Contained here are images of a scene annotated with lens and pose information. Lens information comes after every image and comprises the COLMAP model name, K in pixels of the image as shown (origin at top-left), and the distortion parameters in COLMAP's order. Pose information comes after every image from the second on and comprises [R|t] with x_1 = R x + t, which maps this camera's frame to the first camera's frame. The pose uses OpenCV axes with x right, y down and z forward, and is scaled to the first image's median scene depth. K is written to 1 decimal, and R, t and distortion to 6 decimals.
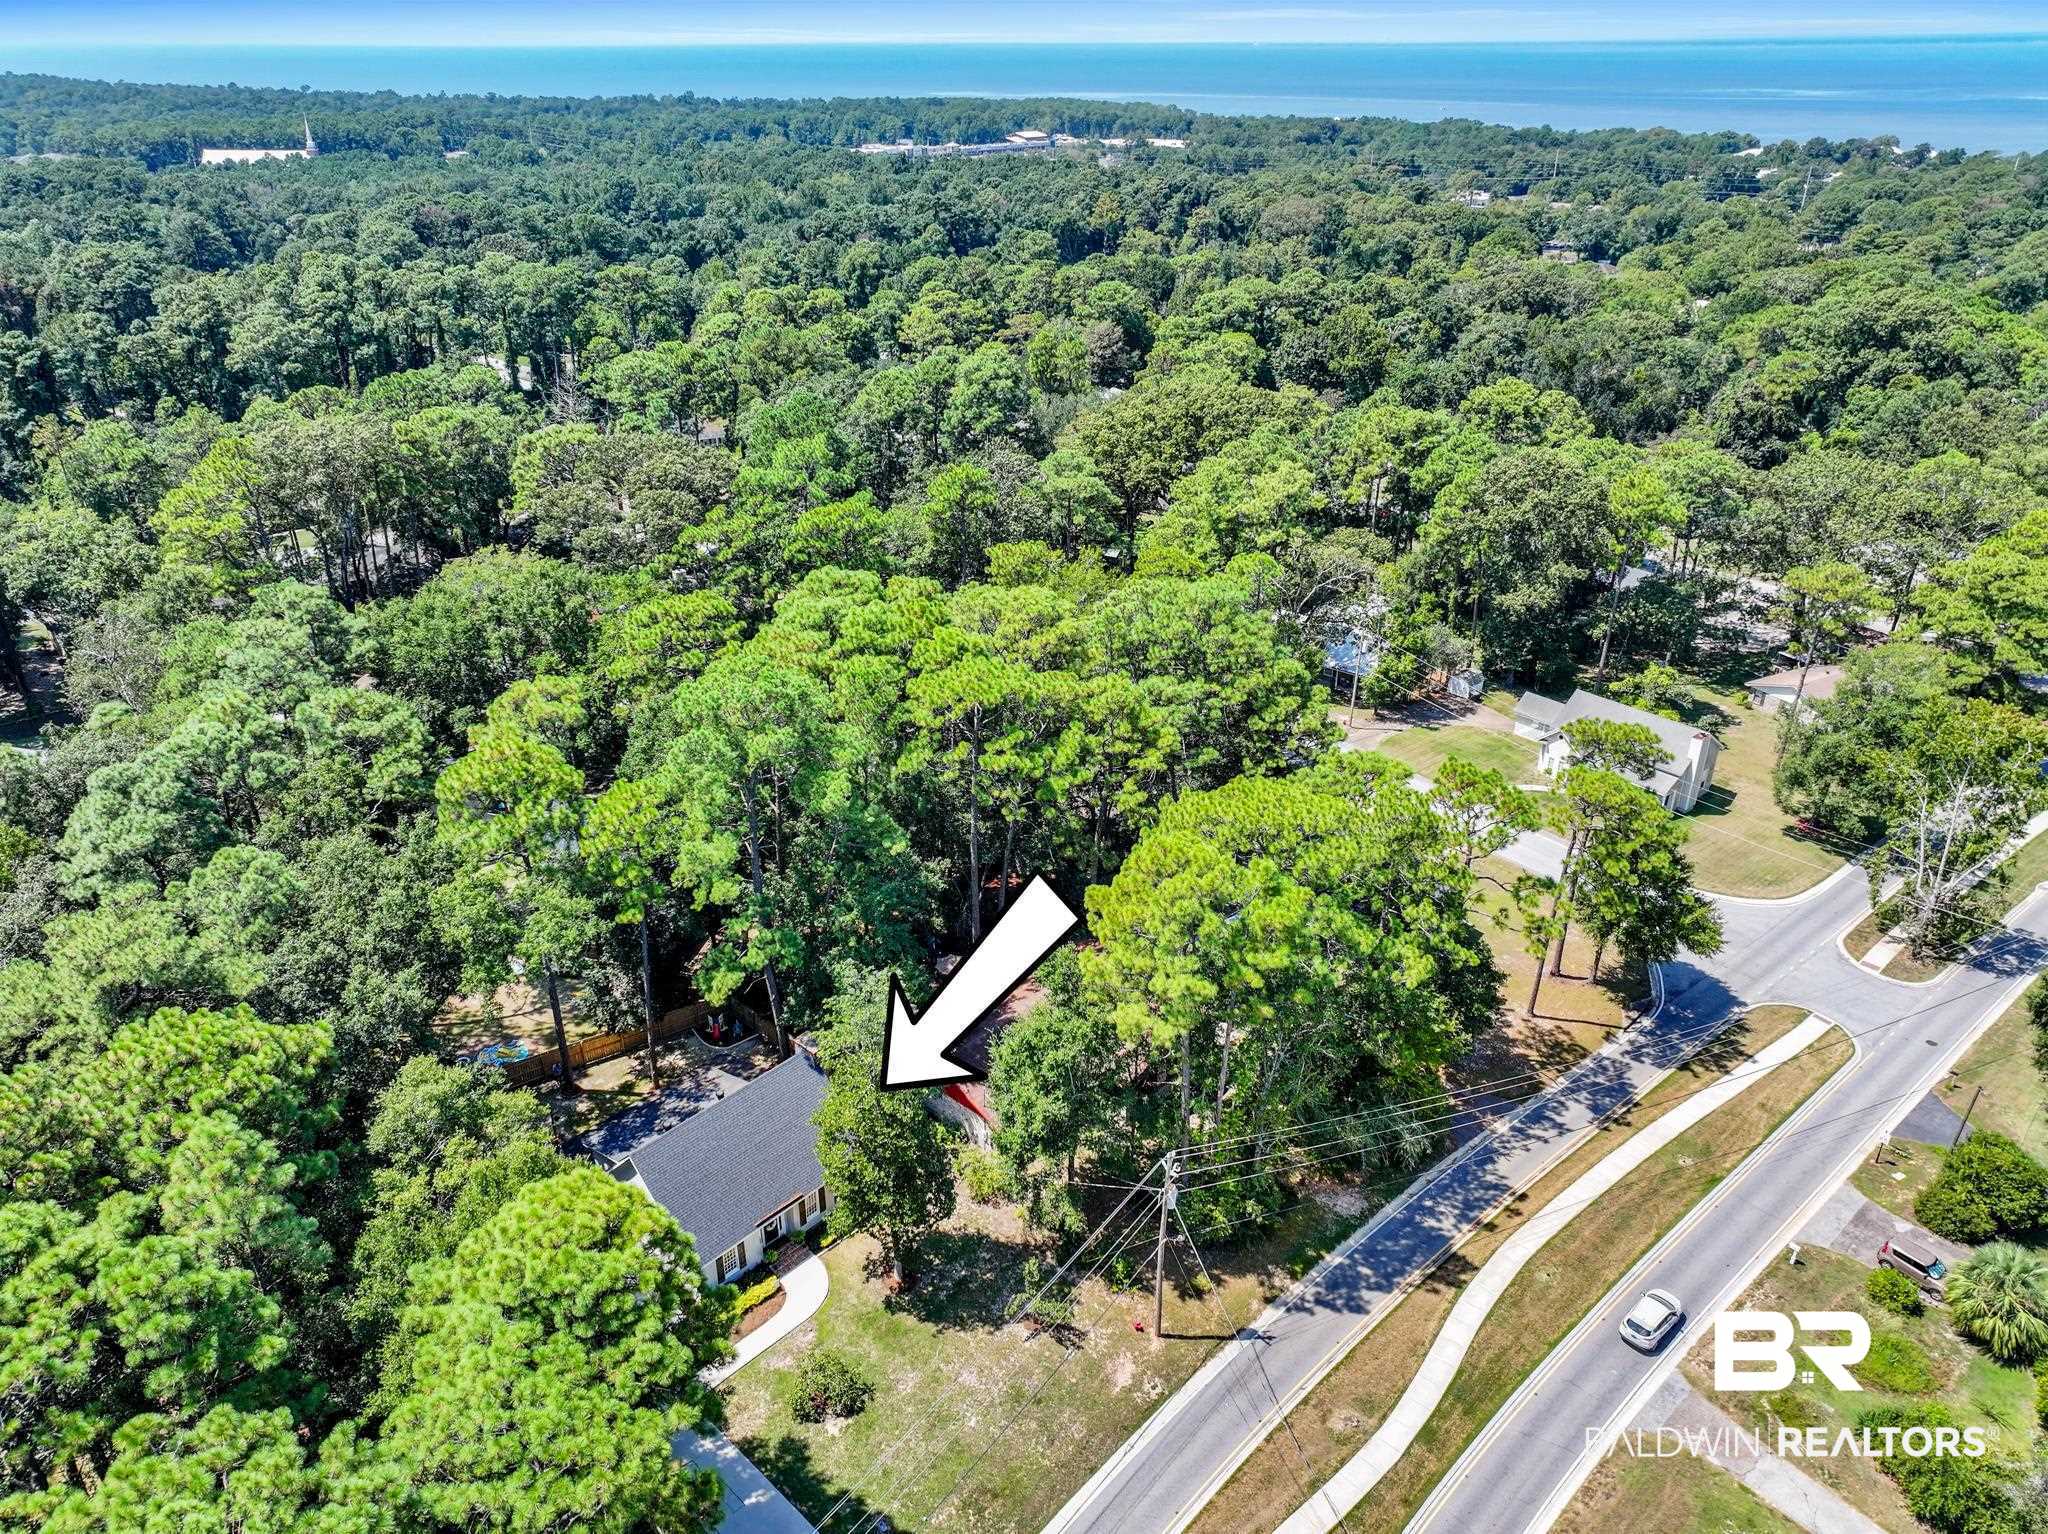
lens RADIAL K [[1420.0, 0, 1020.7], [0, 1420.0, 770.8], [0, 0, 1]] dist [-0.000784, 0.011802]
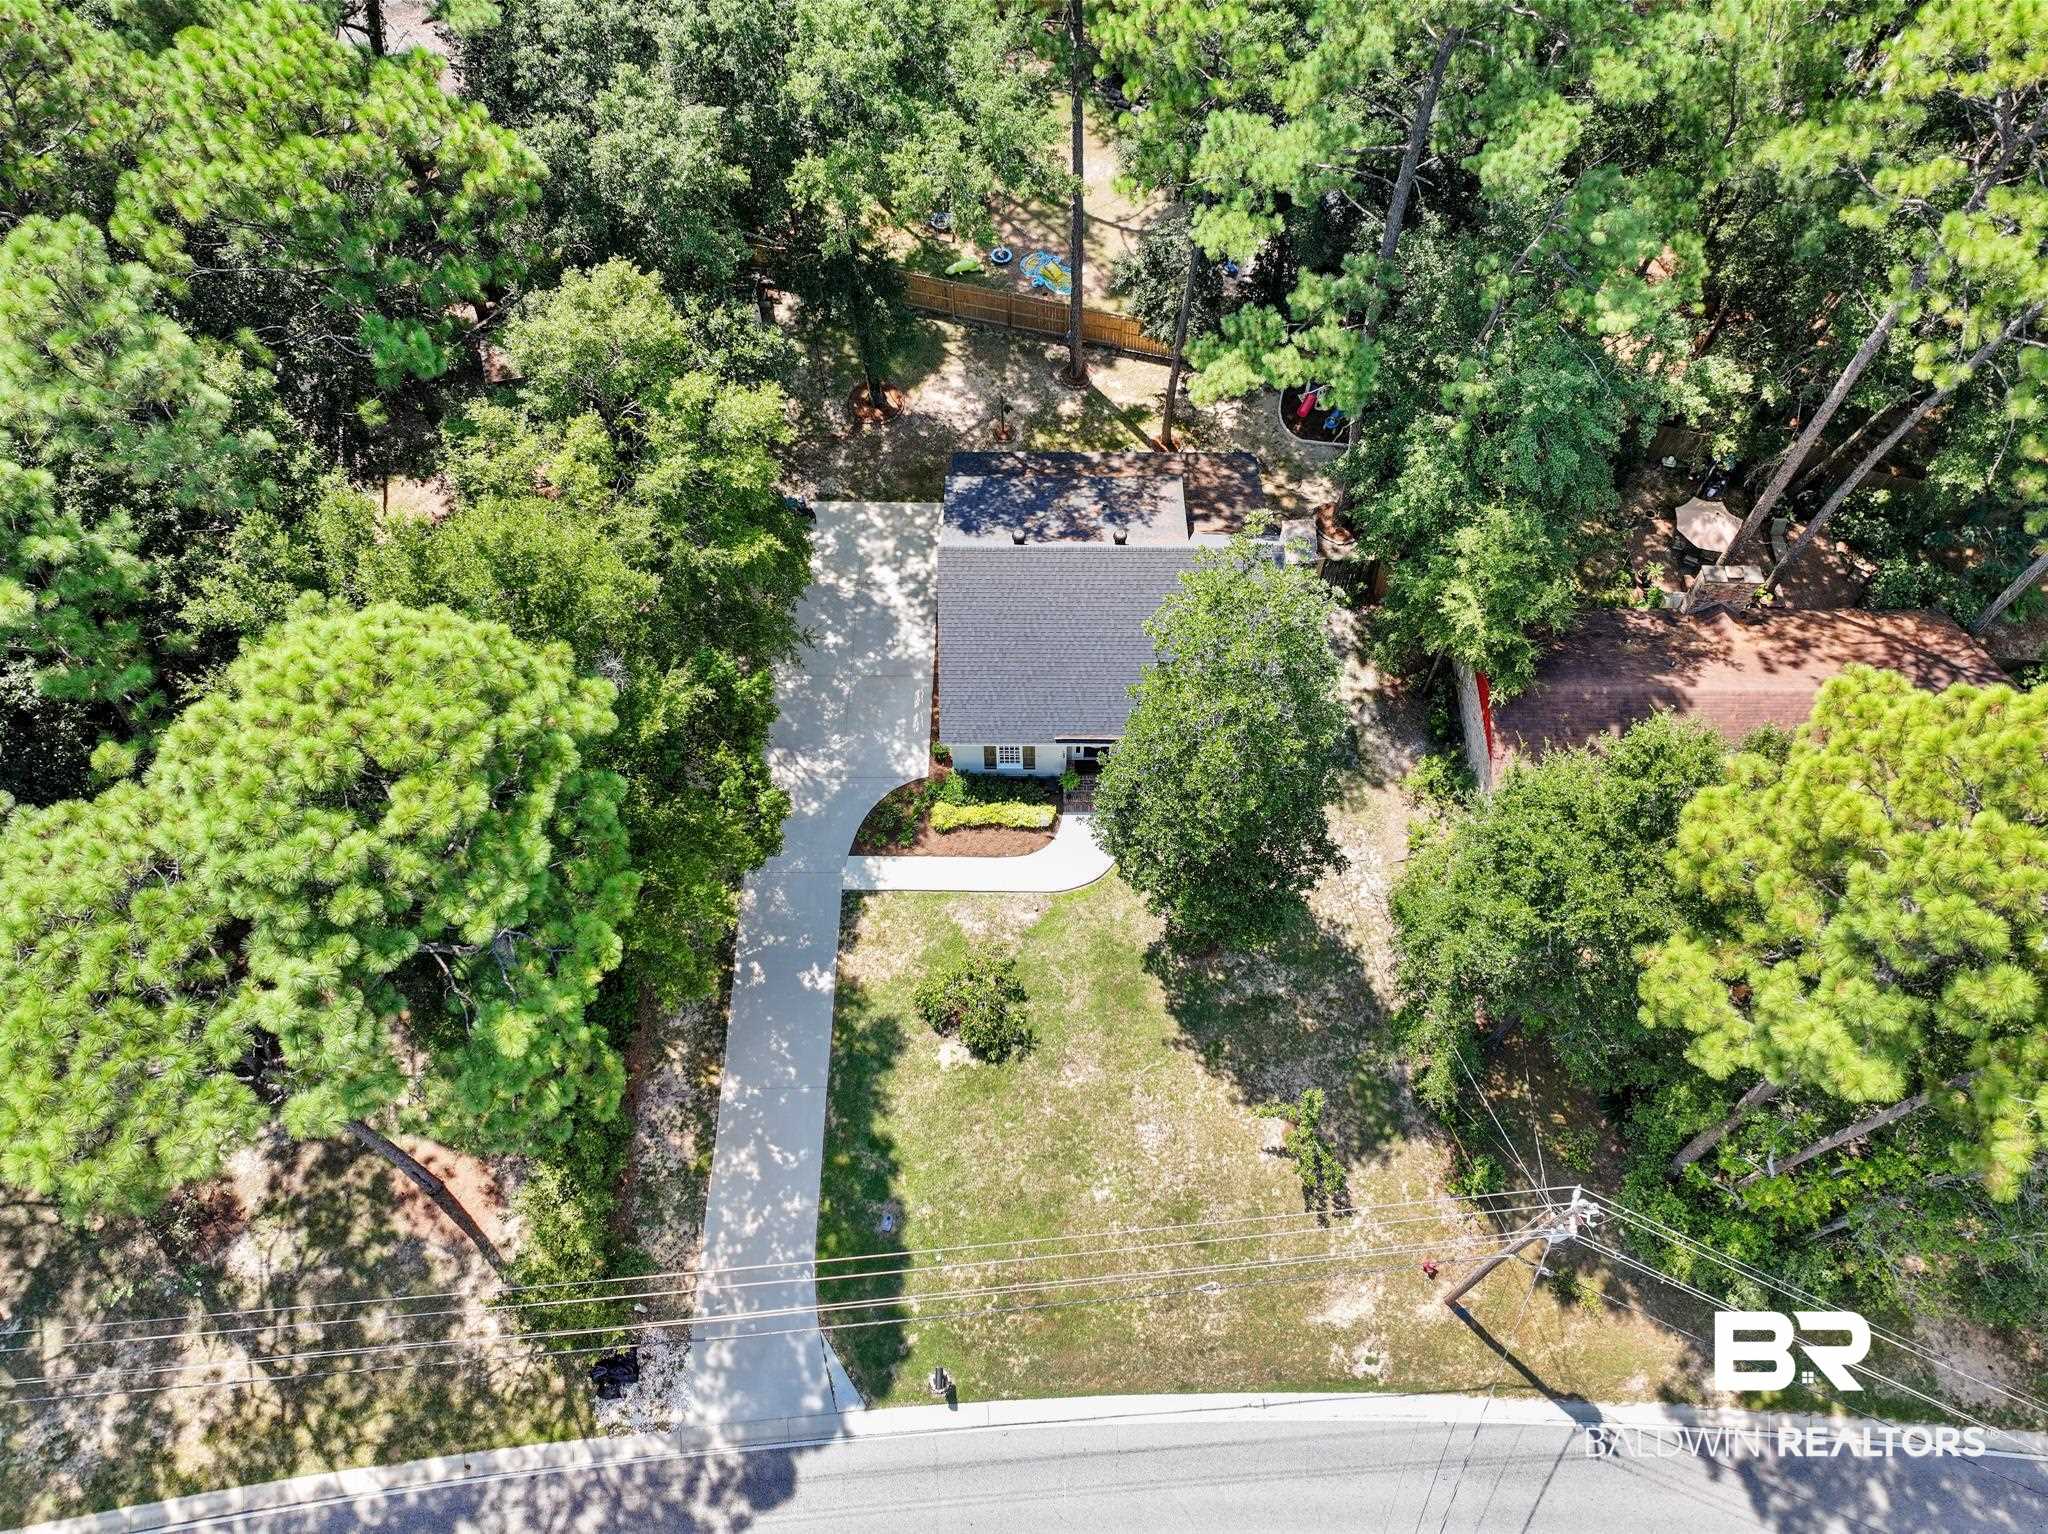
lens RADIAL K [[1420.0, 0, 1023.8], [0, 1420.0, 760.2], [0, 0, 1]] dist [-0.000784, 0.011802]
pose [[0.671303, 0.638451, -0.376474, 0.057289], [-0.329979, 0.712263, 0.619512, -0.075059], [0.663677, -0.291652, 0.688820, 0.542739]]
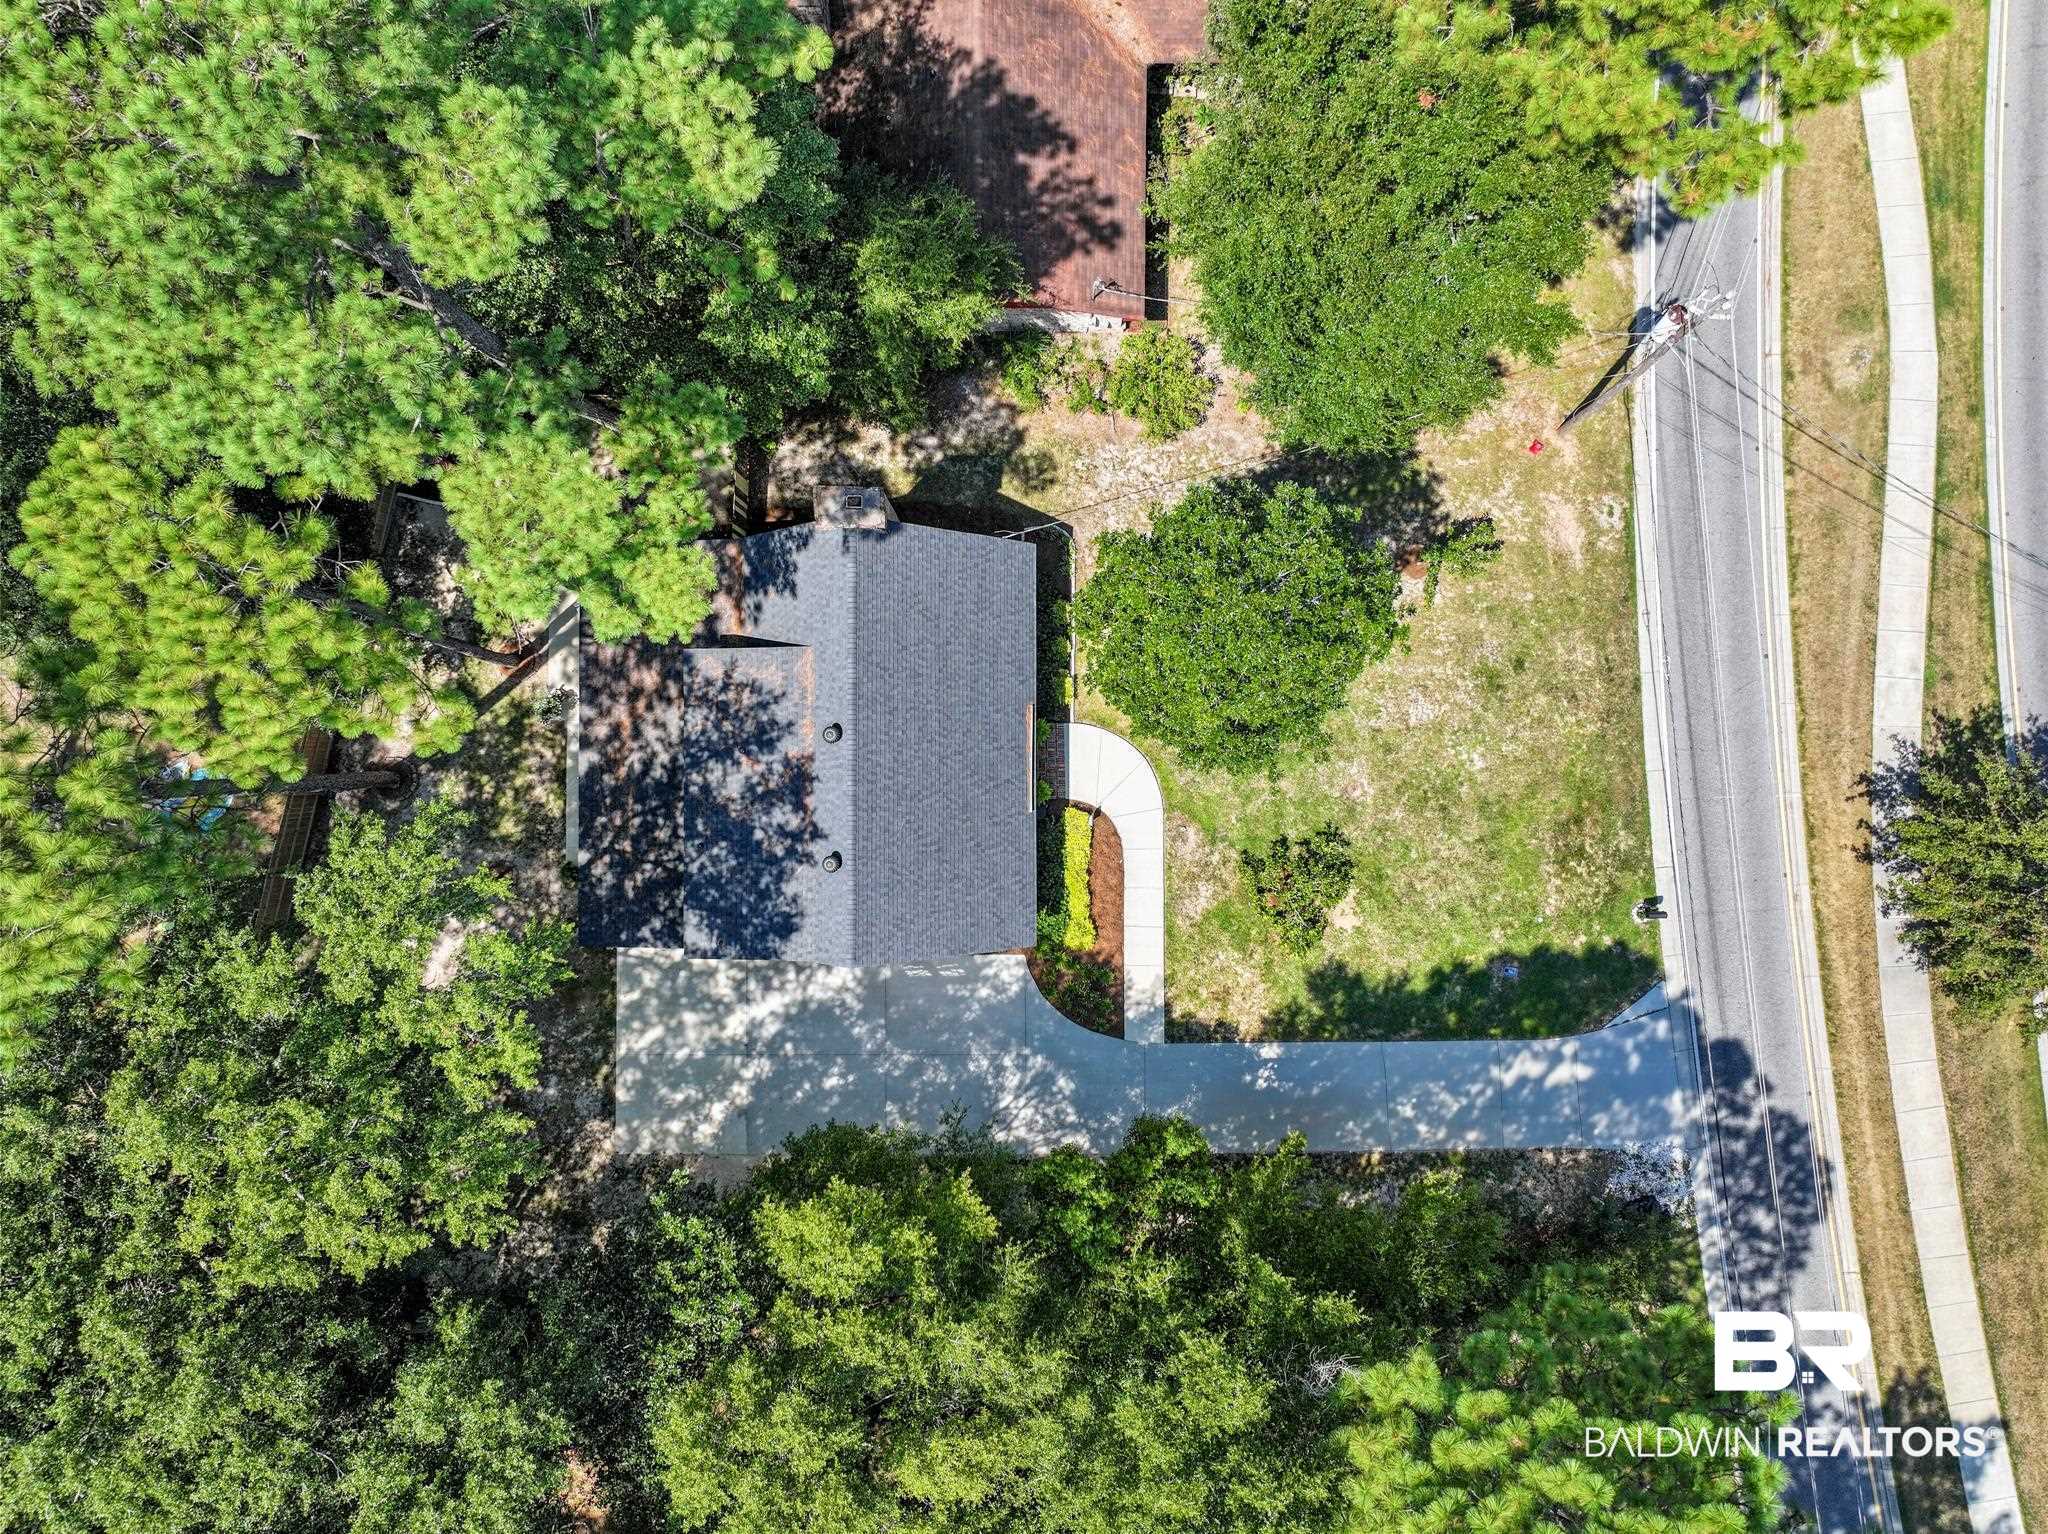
lens RADIAL K [[1420.0, 0, 1021.3], [0, 1420.0, 764.8], [0, 0, 1]] dist [-0.000784, 0.011802]
pose [[0.733798, -0.679364, 0.002279, -0.180967], [0.310184, 0.338018, 0.888555, -0.187489], [-0.604423, -0.651313, 0.458765, 0.767195]]
